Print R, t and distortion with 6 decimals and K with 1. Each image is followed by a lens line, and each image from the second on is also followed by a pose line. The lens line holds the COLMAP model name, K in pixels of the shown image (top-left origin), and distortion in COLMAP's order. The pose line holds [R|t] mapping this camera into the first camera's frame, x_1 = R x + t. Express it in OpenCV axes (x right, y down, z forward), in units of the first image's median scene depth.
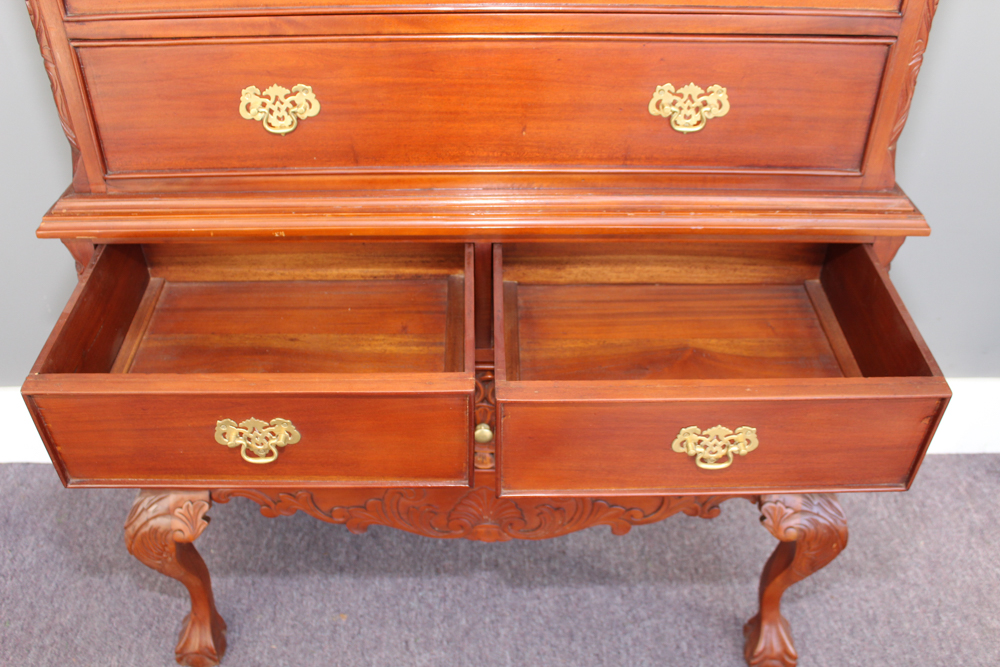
lens RADIAL K [[879.6, 0, 493.1], [0, 879.6, 304.5], [0, 0, 1]] dist [-0.114920, 0.042058]
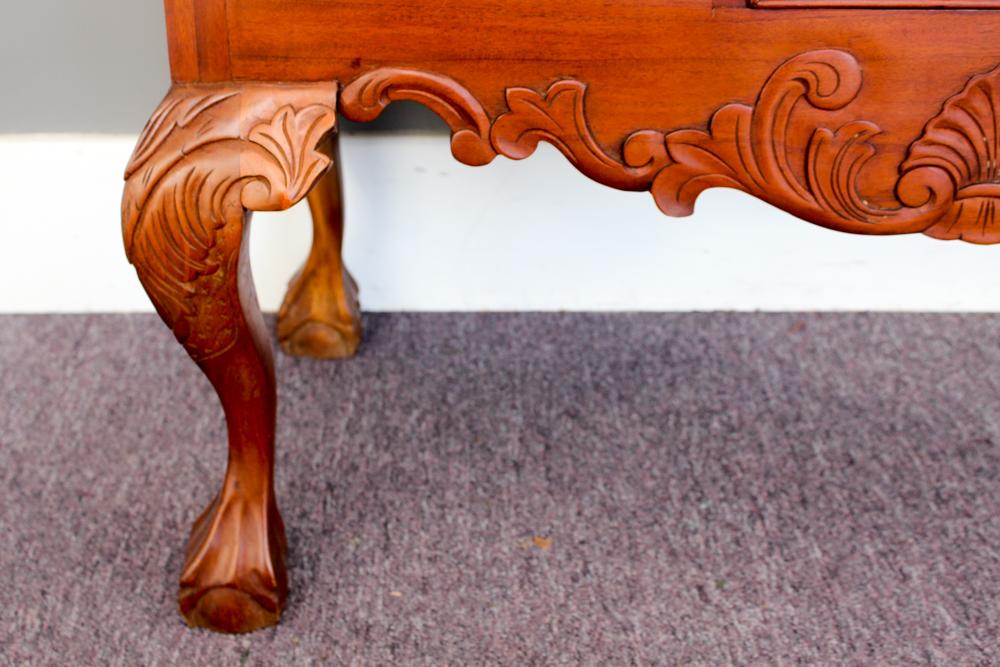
lens RADIAL K [[1262.7, 0, 398.7], [0, 1262.7, 269.2], [0, 0, 1]] dist [-0.057136, 0.000000]
pose [[0.998245, 0.009069, -0.058528, -0.217294], [-0.017353, 0.989626, -0.142617, 0.324629], [0.056627, 0.143382, 0.988046, 0.340275]]
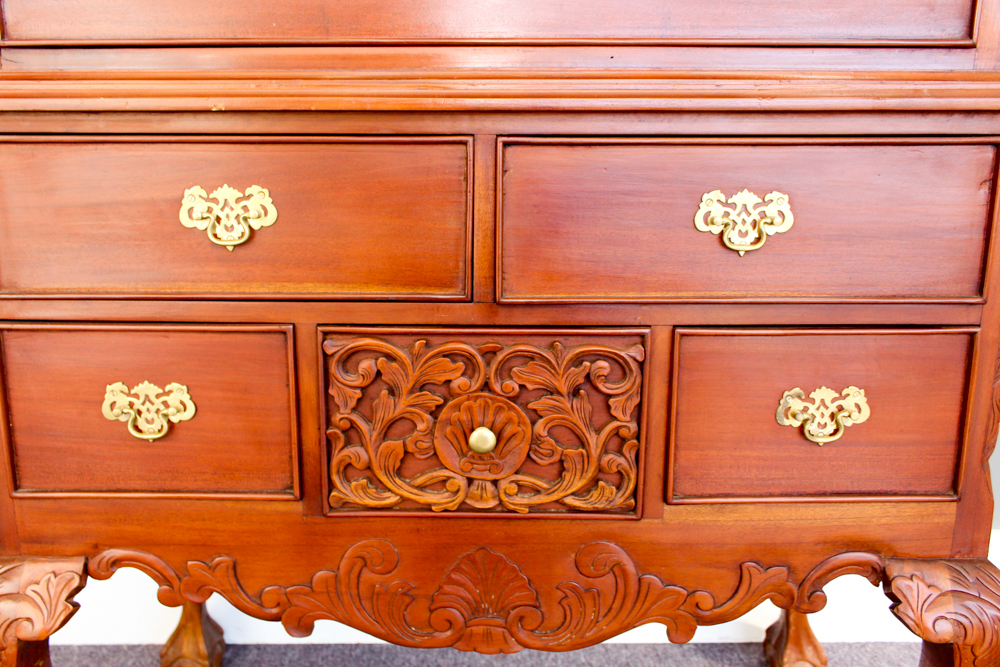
lens RADIAL K [[774.2, 0, 493.9], [0, 774.2, 336.1], [0, 0, 1]] dist [0.008797, -0.018943]
pose [[0.999971, 0.007472, -0.001718, -0.001698], [-0.007558, 0.923243, -0.384142, 0.238672], [-0.001284, 0.384144, 0.923272, 0.298314]]
